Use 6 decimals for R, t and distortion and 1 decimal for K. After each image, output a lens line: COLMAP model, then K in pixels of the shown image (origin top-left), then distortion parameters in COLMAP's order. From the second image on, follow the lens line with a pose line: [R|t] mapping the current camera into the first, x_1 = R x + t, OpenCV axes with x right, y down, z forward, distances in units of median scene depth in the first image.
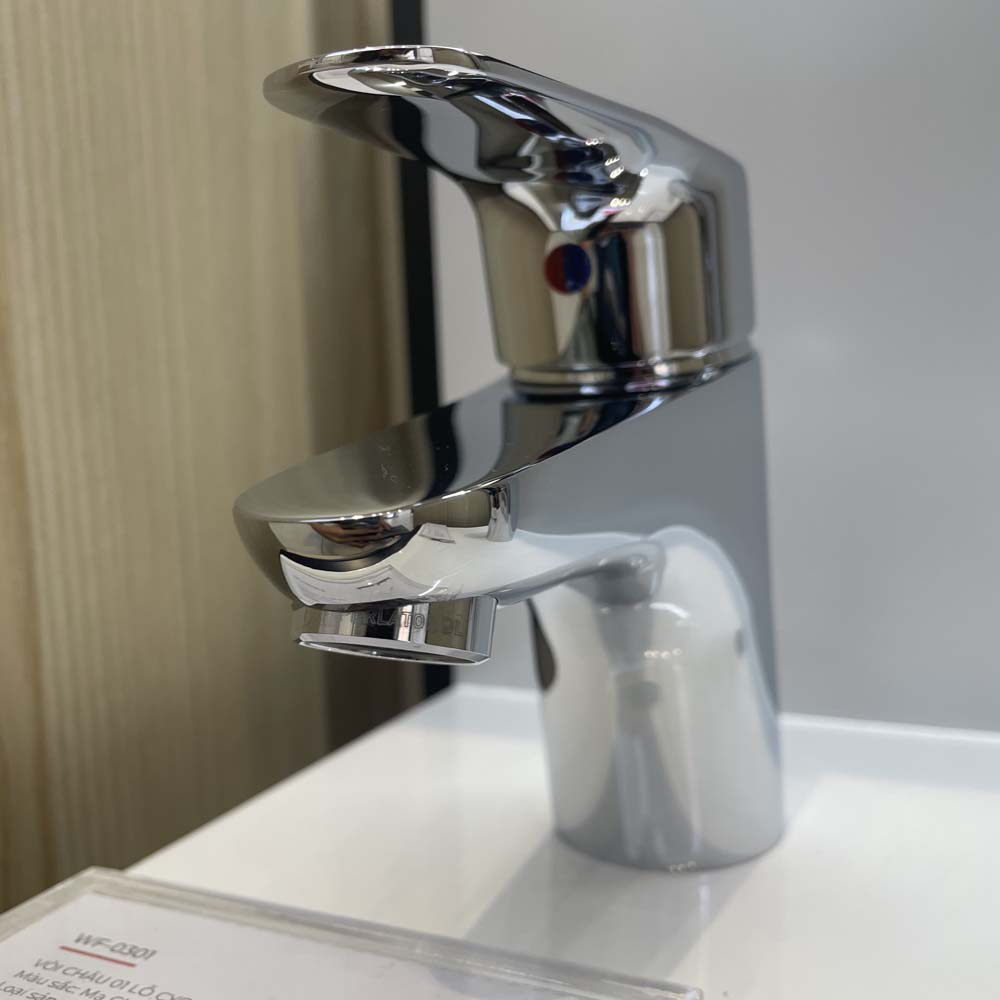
lens RADIAL K [[1042.6, 0, 522.8], [0, 1042.6, 499.6], [0, 0, 1]] dist [-0.014190, -0.022363]
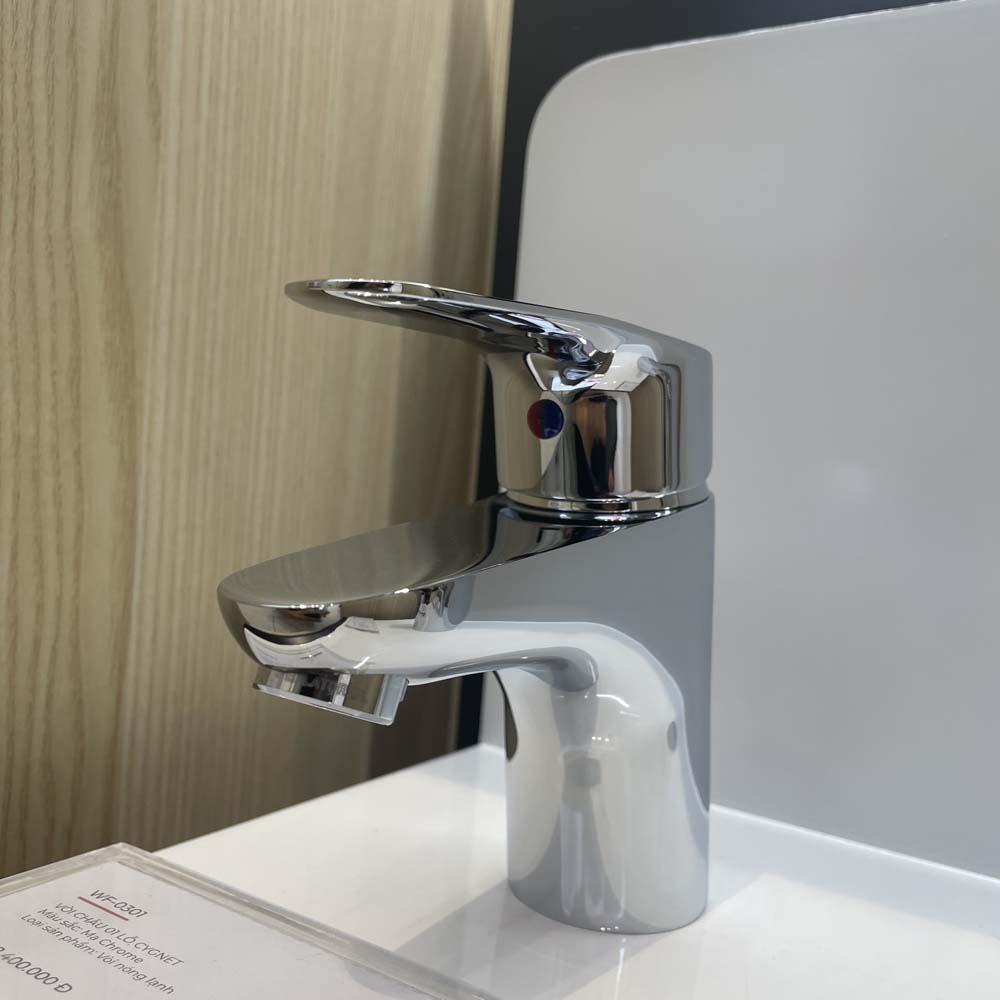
lens RADIAL K [[1011.1, 0, 528.8], [0, 1011.1, 499.2], [0, 0, 1]] dist [0.001847, -0.020060]
pose [[0.984863, 0.123891, -0.121225, 0.170326], [-0.131603, 0.989617, -0.057791, -0.052073], [0.112806, 0.072870, 0.990941, -0.191428]]
